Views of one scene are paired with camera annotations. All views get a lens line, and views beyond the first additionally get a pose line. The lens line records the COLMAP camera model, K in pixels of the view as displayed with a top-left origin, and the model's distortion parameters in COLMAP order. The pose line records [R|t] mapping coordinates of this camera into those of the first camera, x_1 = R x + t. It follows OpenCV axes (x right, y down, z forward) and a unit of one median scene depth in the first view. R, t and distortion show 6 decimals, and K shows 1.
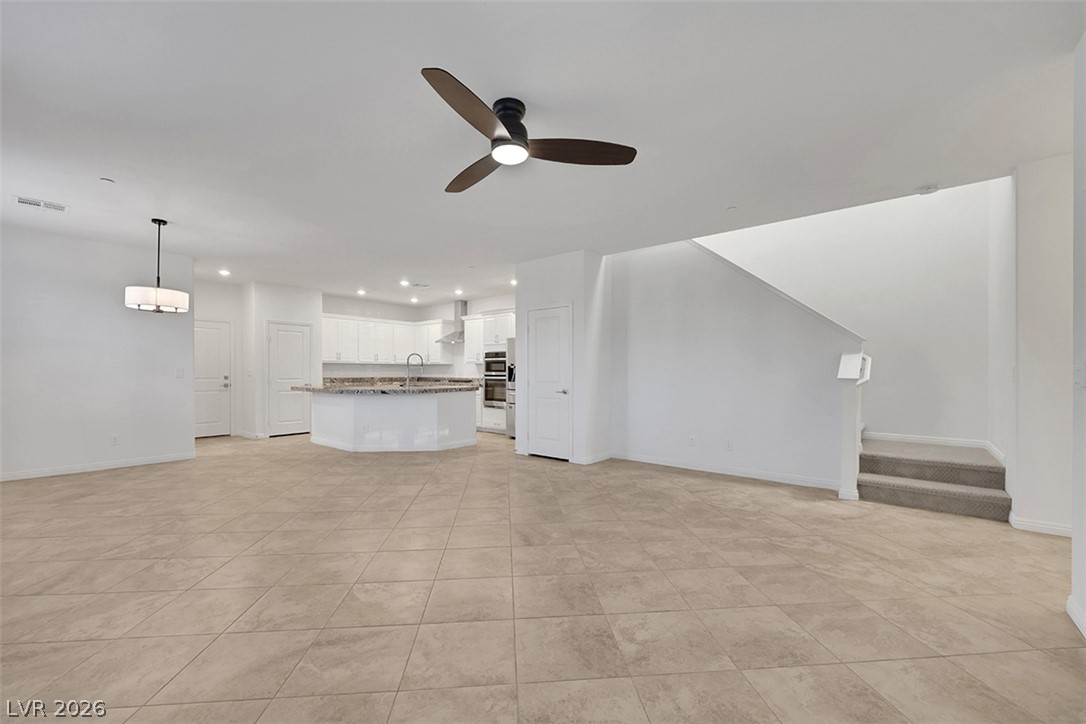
lens RADIAL K [[442.6, 0, 541.8], [0, 442.6, 368.4], [0, 0, 1]] dist [-0.001147, 0.000165]
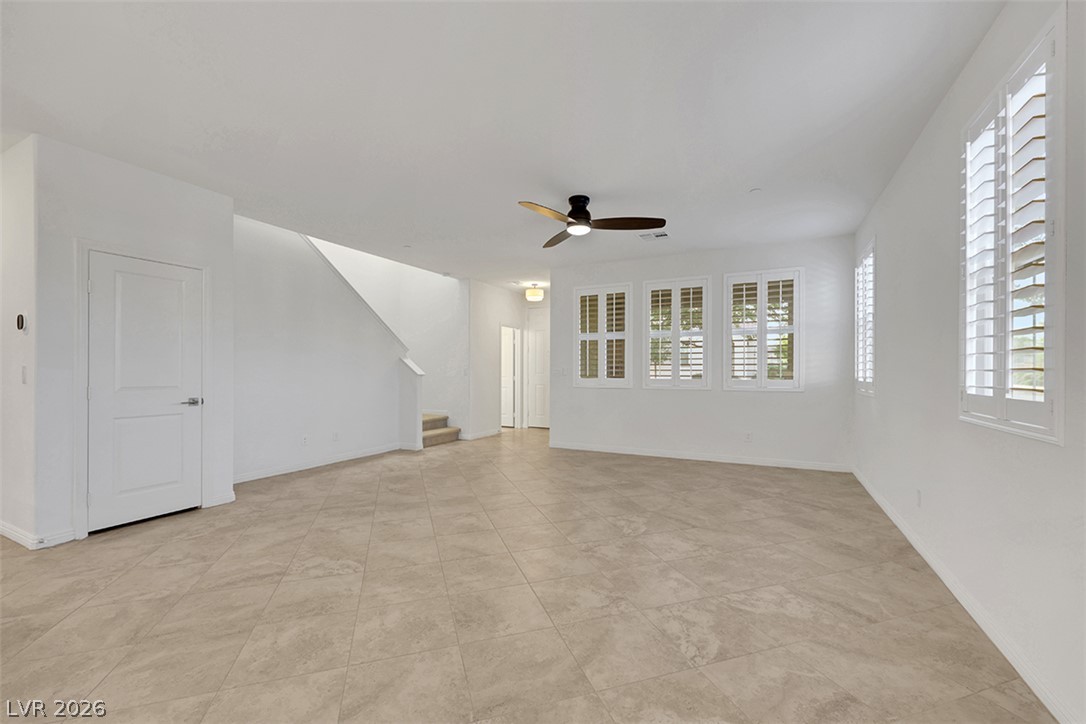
lens RADIAL K [[442.6, 0, 541.8], [0, 442.6, 368.4], [0, 0, 1]] dist [-0.001147, 0.000165]
pose [[-0.227518, 0.004376, 0.973764, -0.509067], [-0.008446, 0.999943, -0.006467, 0.003334], [-0.973737, -0.009696, -0.227469, 0.487554]]
